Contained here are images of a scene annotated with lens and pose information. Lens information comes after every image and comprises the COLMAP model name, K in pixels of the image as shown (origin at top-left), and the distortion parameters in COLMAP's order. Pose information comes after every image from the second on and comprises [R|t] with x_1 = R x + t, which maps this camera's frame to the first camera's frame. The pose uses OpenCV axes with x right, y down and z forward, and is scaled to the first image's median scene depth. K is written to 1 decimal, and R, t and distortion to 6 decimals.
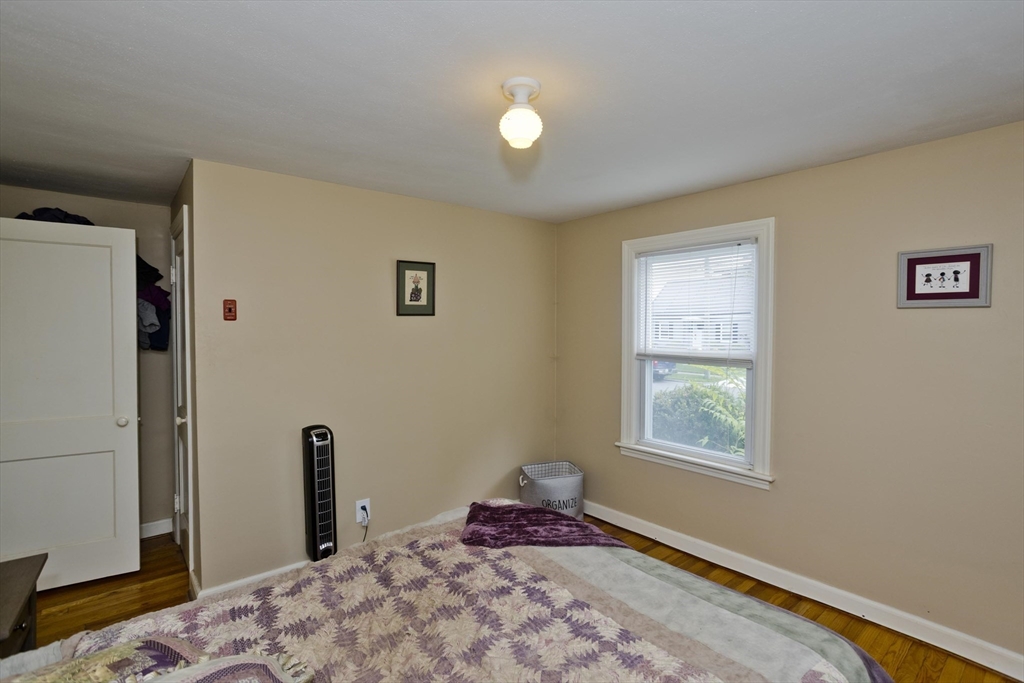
lens RADIAL K [[489.8, 0, 513.1], [0, 489.8, 335.6], [0, 0, 1]] dist [-0.053943, 0.029596]
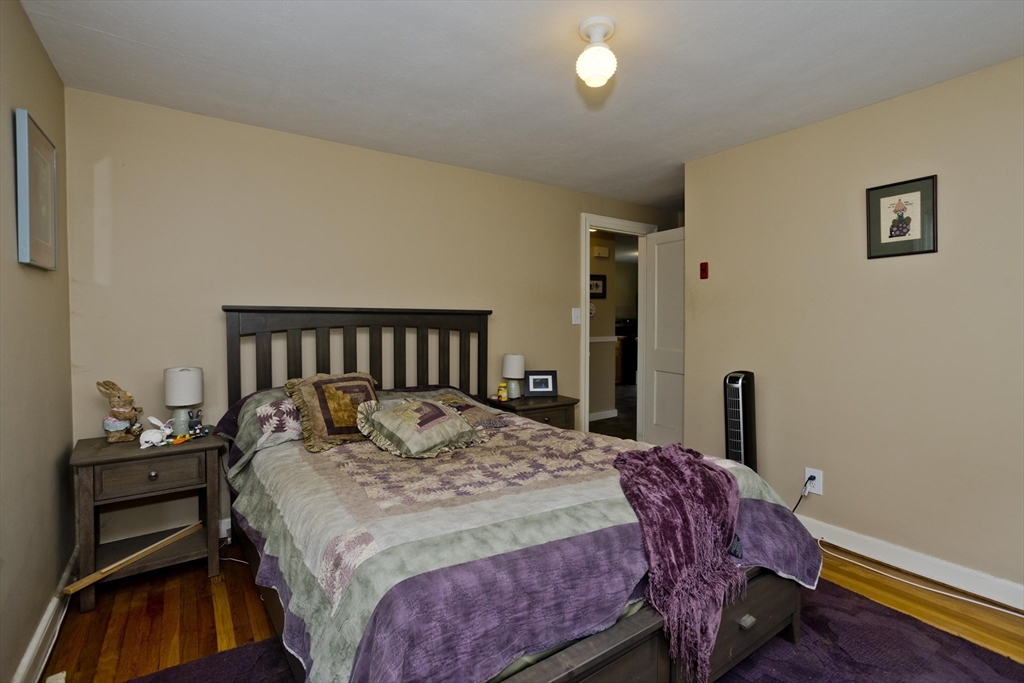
lens RADIAL K [[489.8, 0, 513.1], [0, 489.8, 335.6], [0, 0, 1]] dist [-0.053943, 0.029596]
pose [[-0.081880, 0.028725, -0.996228, 0.809563], [-0.021402, 0.999303, 0.030573, 0.099082], [0.996412, 0.023825, -0.081209, 0.675482]]
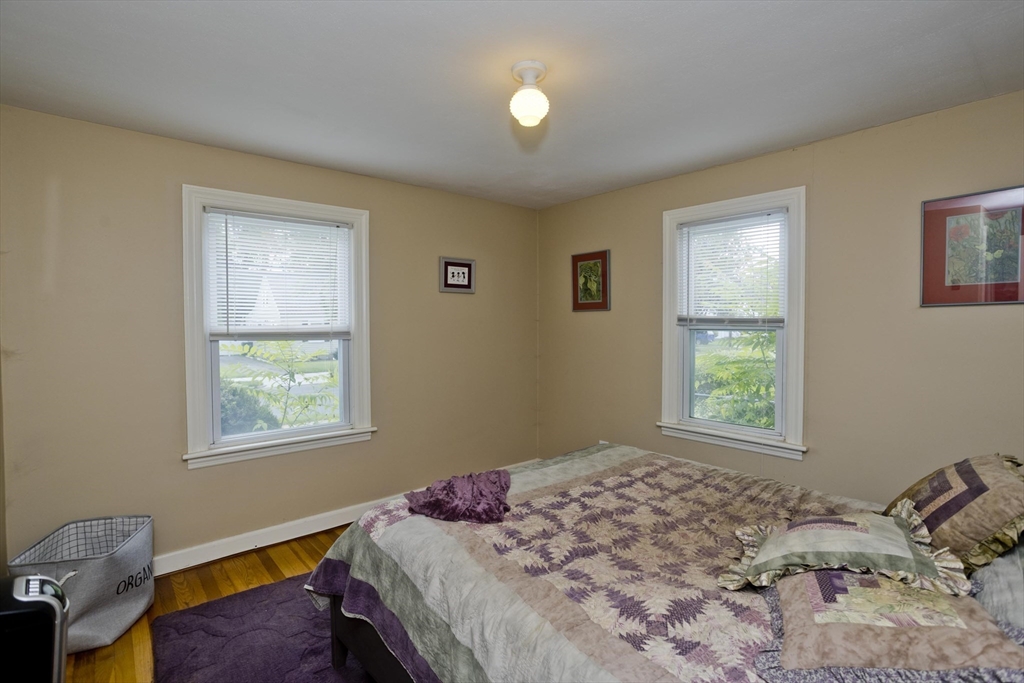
lens RADIAL K [[489.8, 0, 513.1], [0, 489.8, 335.6], [0, 0, 1]] dist [-0.053943, 0.029596]
pose [[-0.017501, -0.032067, 0.999332, -0.803681], [0.022775, 0.999213, 0.032462, 0.038954], [-0.999587, 0.023328, -0.016757, 0.785793]]
